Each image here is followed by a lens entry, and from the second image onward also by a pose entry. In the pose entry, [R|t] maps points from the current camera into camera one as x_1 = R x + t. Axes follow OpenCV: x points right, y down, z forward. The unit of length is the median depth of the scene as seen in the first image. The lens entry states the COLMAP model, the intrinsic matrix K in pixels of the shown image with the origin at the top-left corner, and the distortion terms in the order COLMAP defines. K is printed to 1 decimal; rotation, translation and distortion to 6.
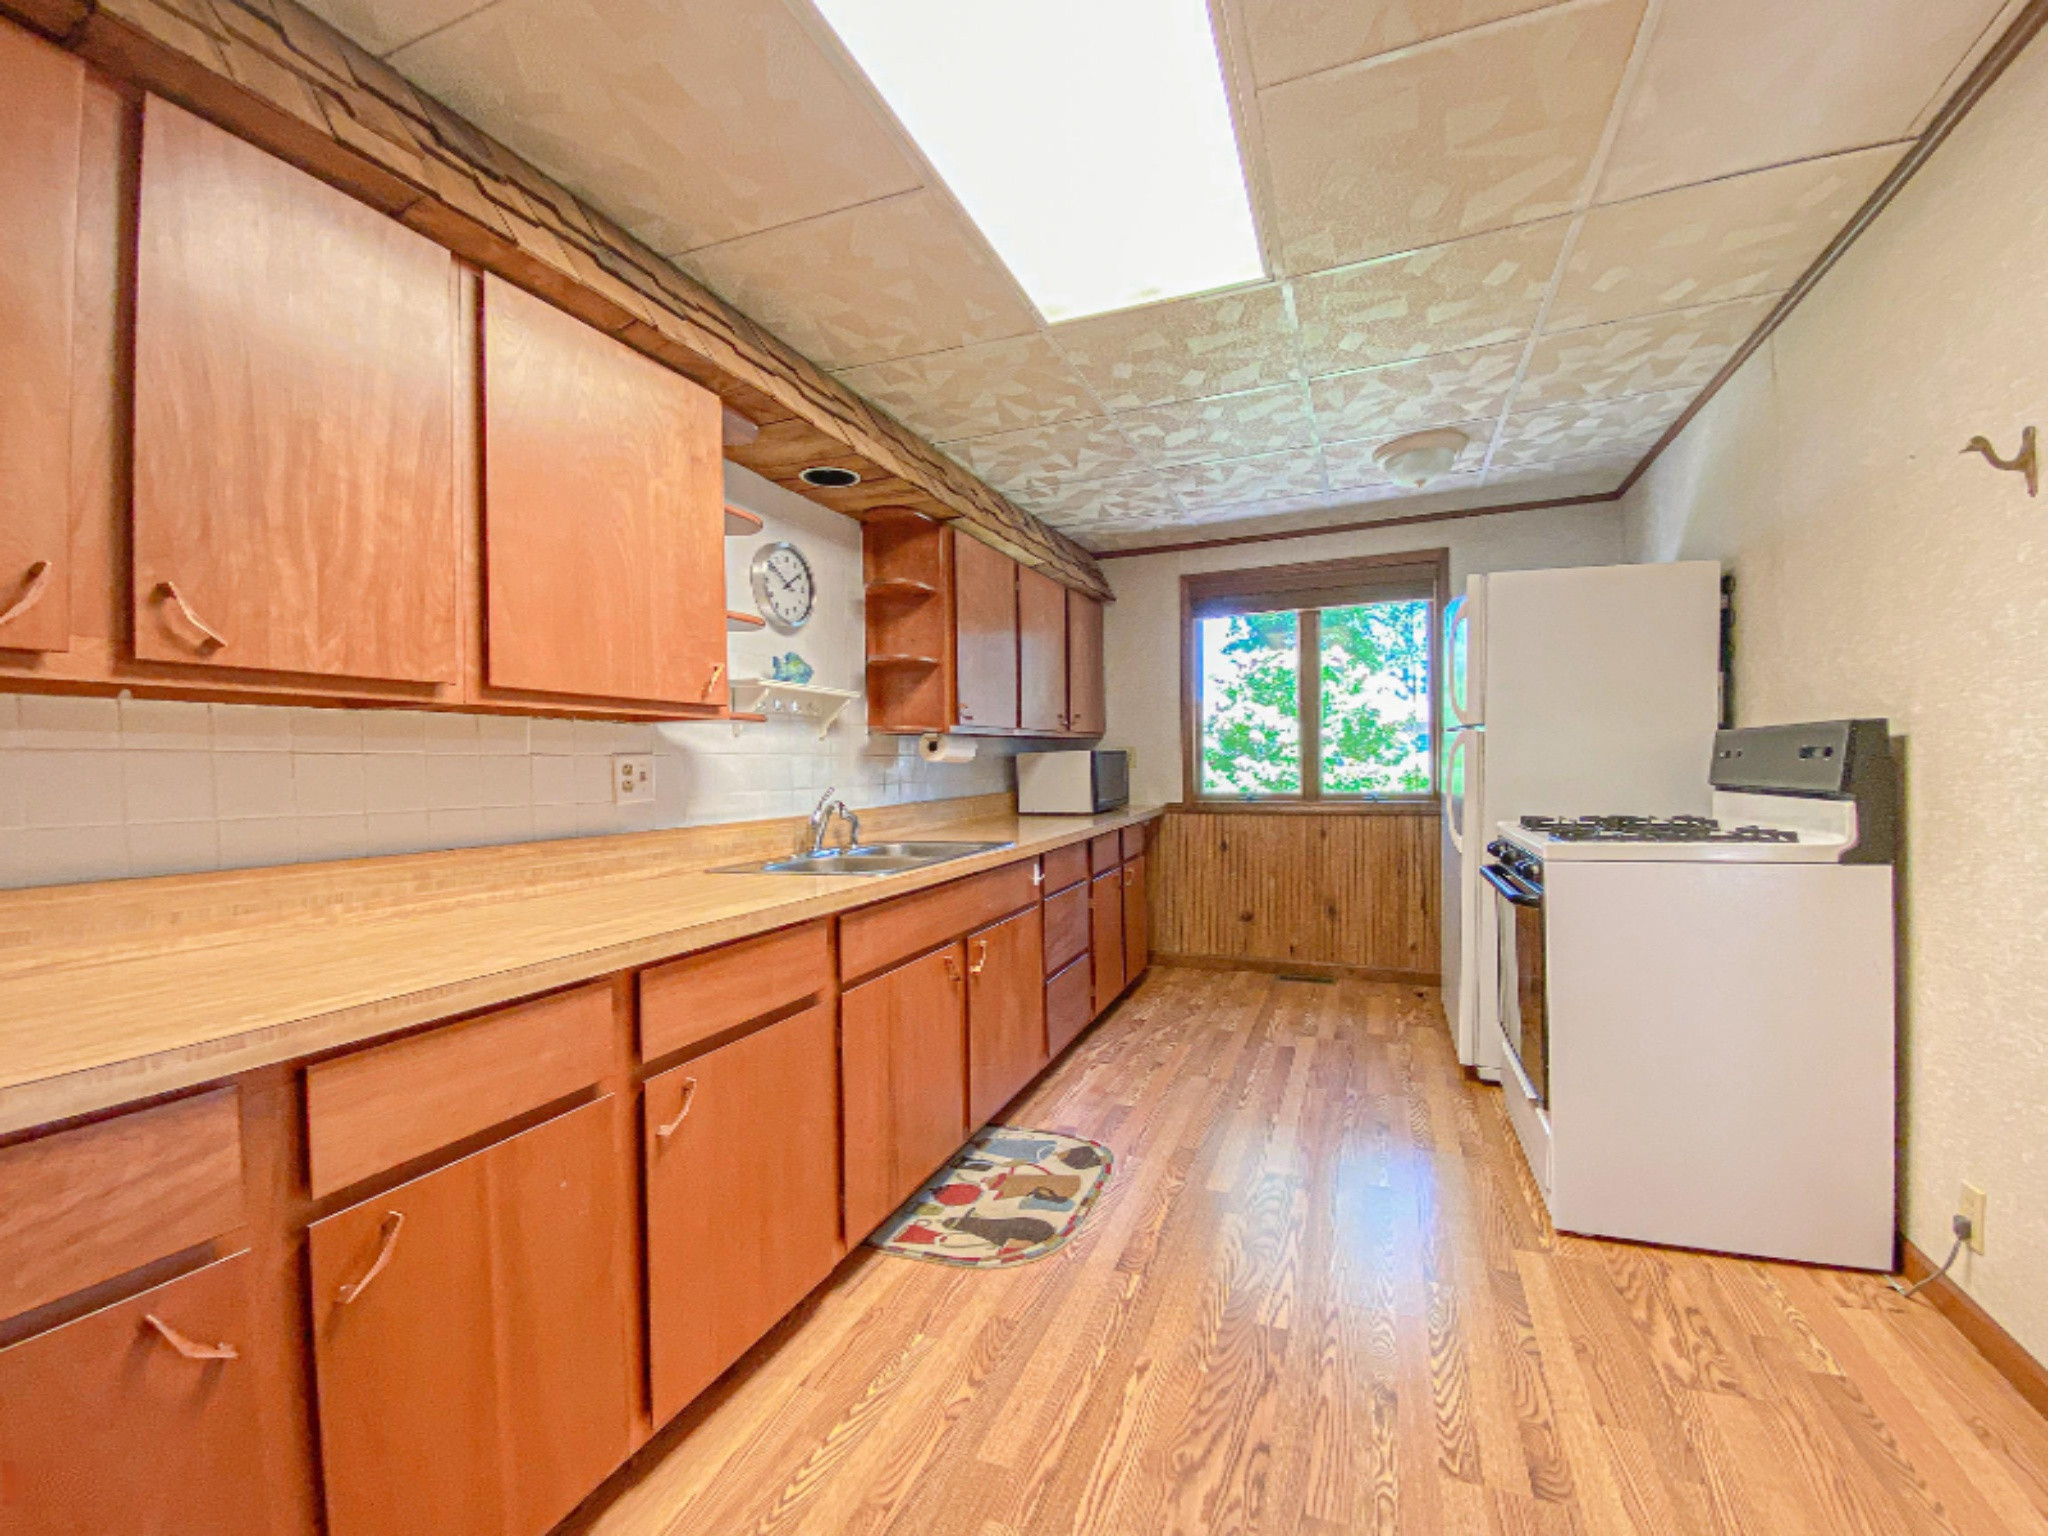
lens RADIAL K [[841.9, 0, 1024.0], [0, 841.9, 768.0], [0, 0, 1]] dist [0.016619, -0.000379]
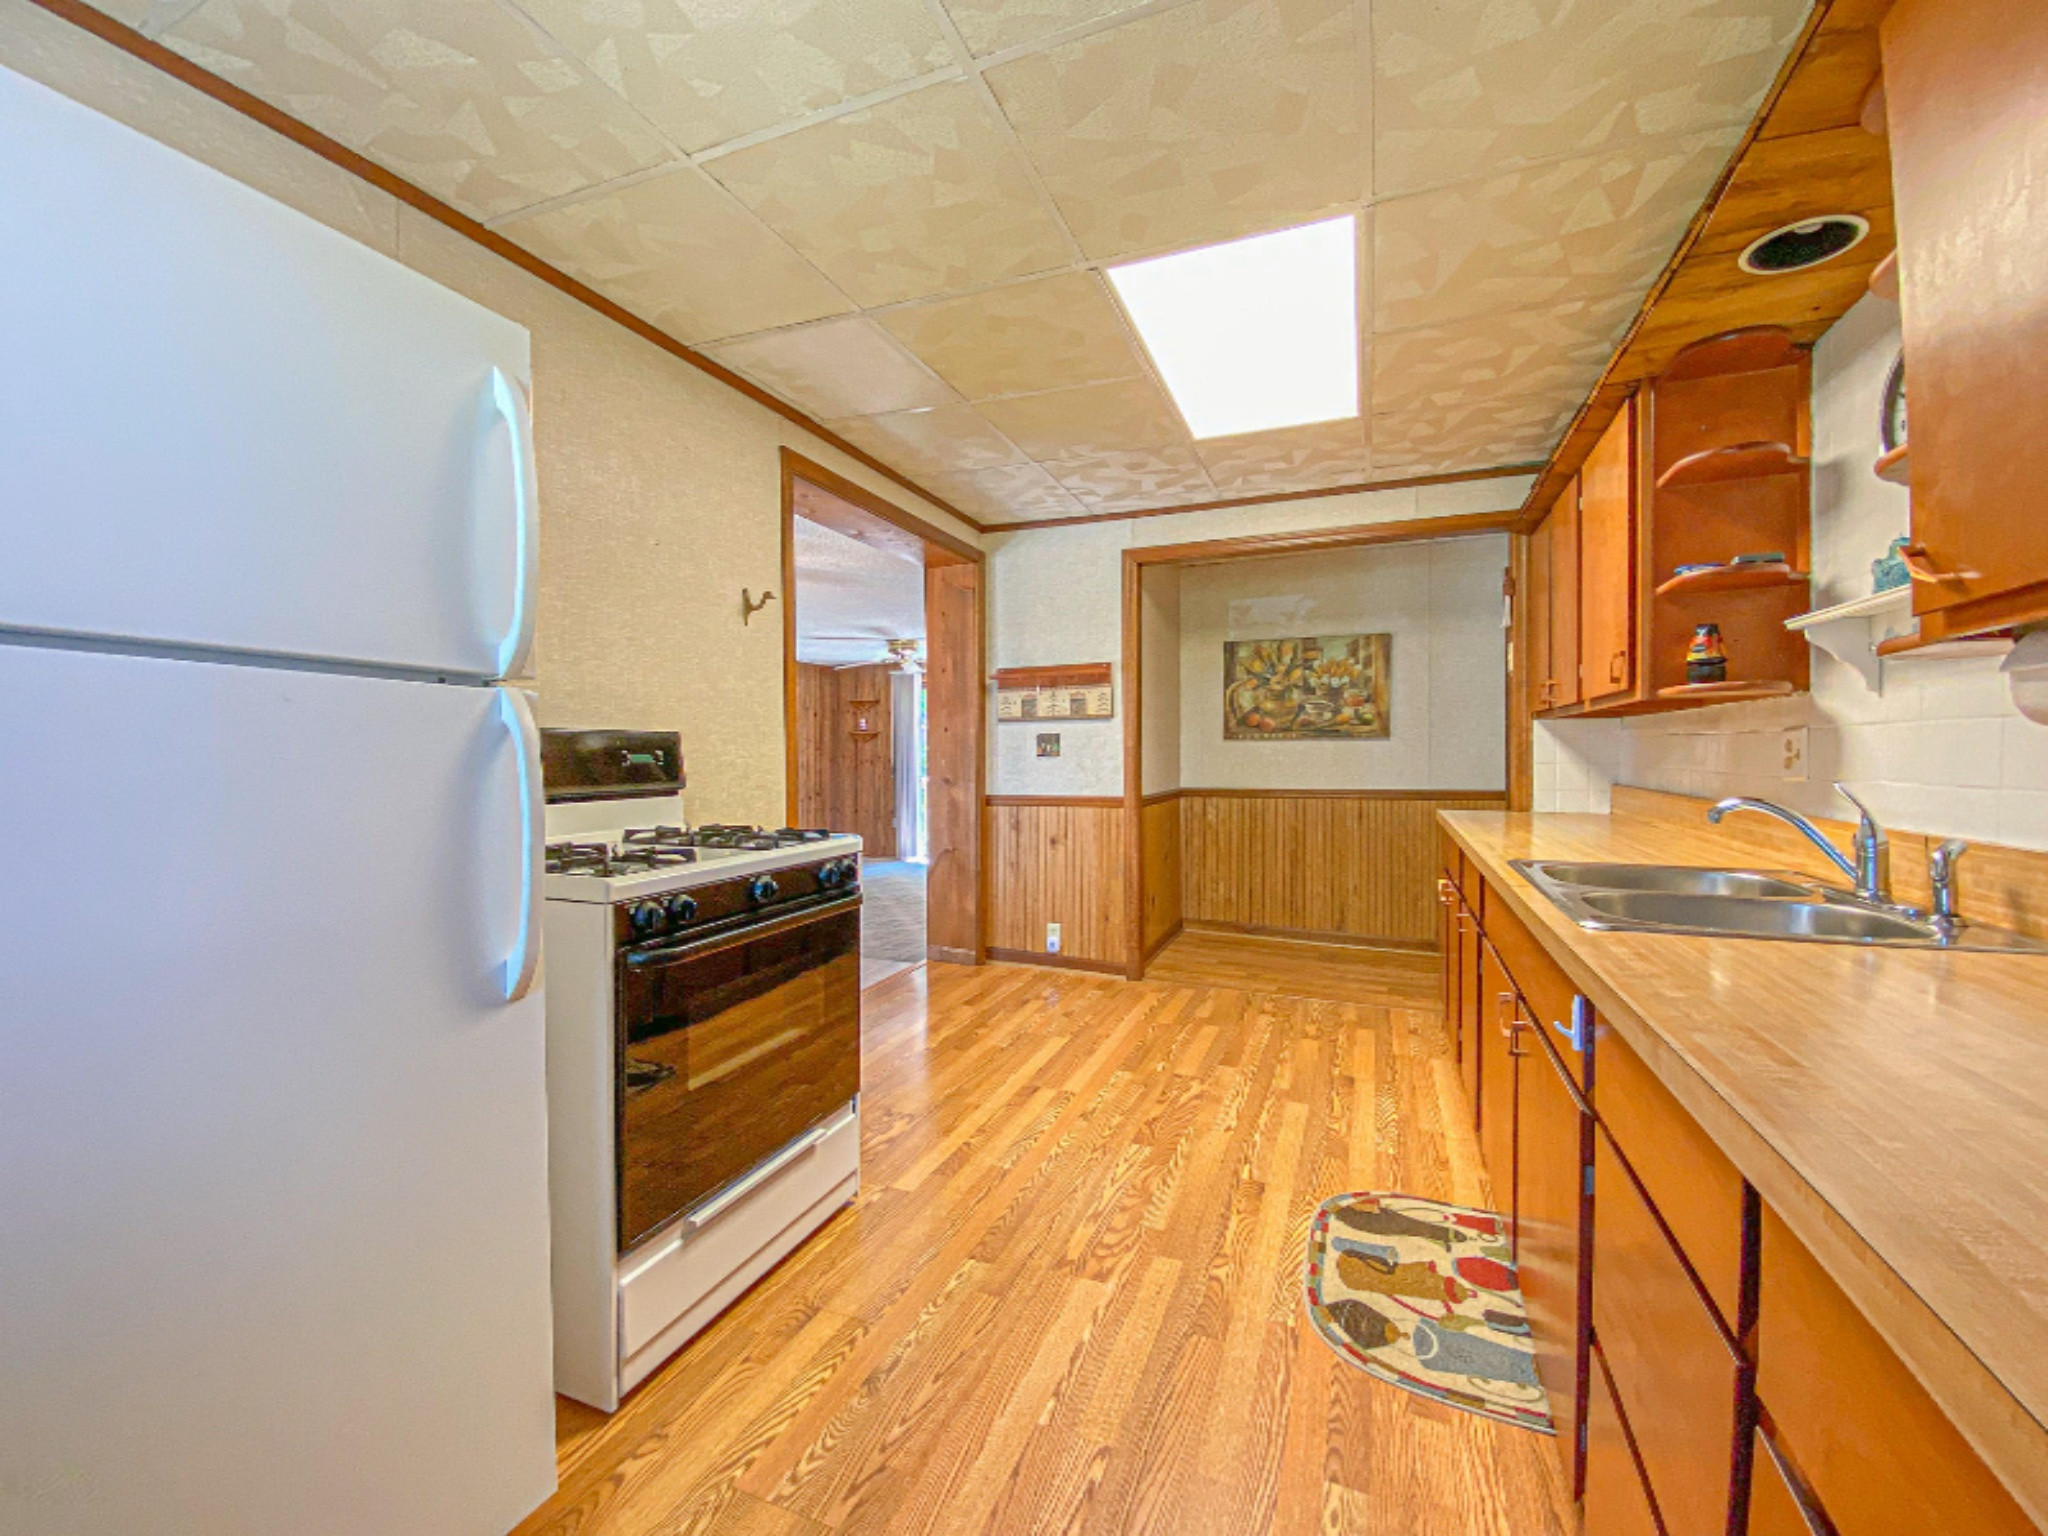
lens RADIAL K [[841.9, 0, 1024.0], [0, 841.9, 768.0], [0, 0, 1]] dist [0.016619, -0.000379]
pose [[-0.999716, 0.023816, -0.001292, 0.382520], [0.023772, 0.999344, 0.027335, -0.016995], [0.001943, 0.027297, -0.999625, 1.930554]]
